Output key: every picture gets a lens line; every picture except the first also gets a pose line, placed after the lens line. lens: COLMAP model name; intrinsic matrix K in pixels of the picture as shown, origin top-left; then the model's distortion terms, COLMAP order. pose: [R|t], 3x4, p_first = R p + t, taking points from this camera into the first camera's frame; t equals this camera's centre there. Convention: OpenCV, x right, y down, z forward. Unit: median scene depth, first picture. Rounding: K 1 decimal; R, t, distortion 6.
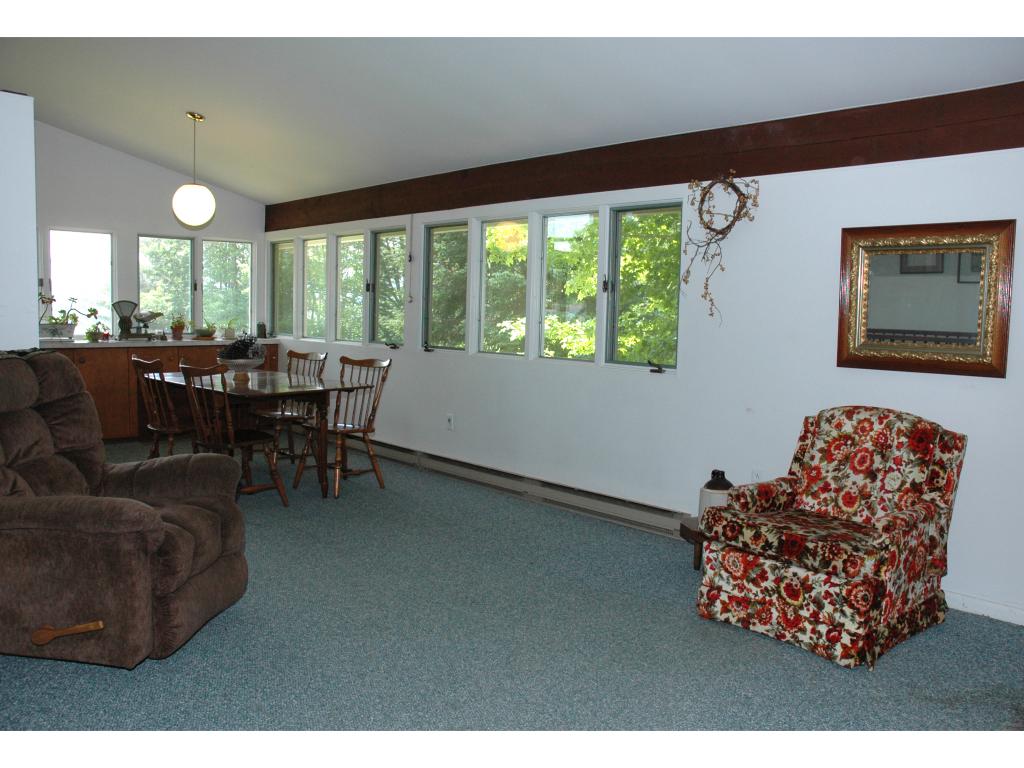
lens RADIAL K [[866.2, 0, 512.2], [0, 866.2, 398.3], [0, 0, 1]] dist [-0.129037, 0.150617]
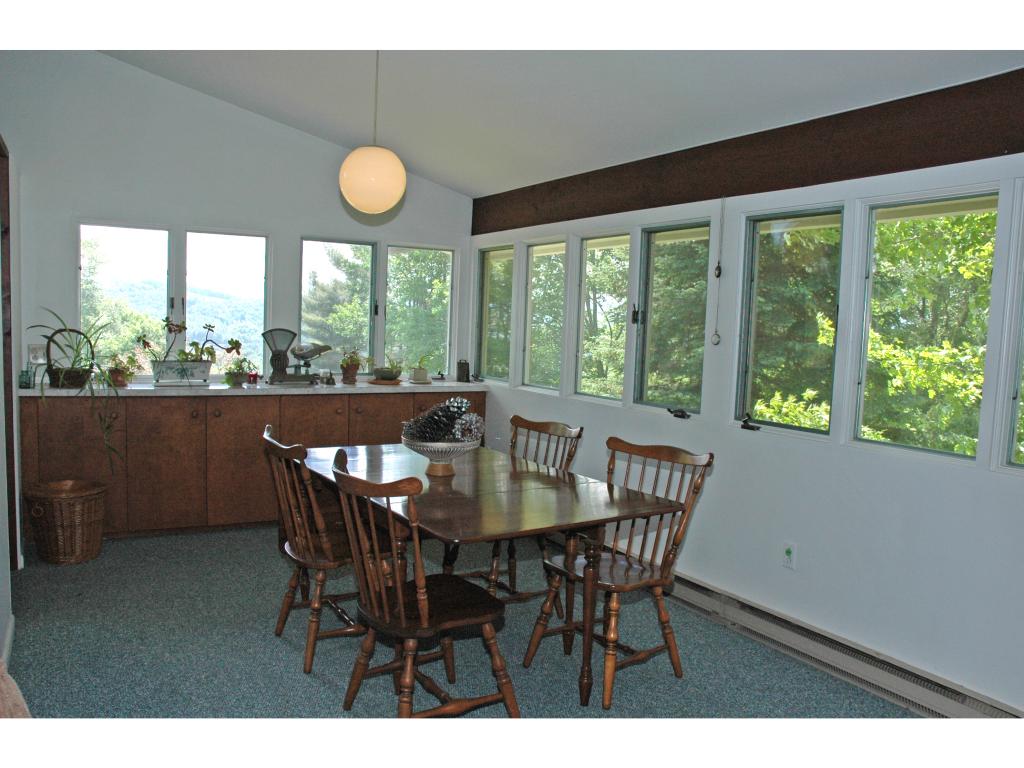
lens RADIAL K [[866.2, 0, 512.2], [0, 866.2, 398.3], [0, 0, 1]] dist [-0.129037, 0.150617]
pose [[0.978600, 0.029752, -0.203608, -0.116365], [-0.034270, 0.999238, -0.018700, -0.049906], [0.202897, 0.025278, 0.978874, 0.333919]]
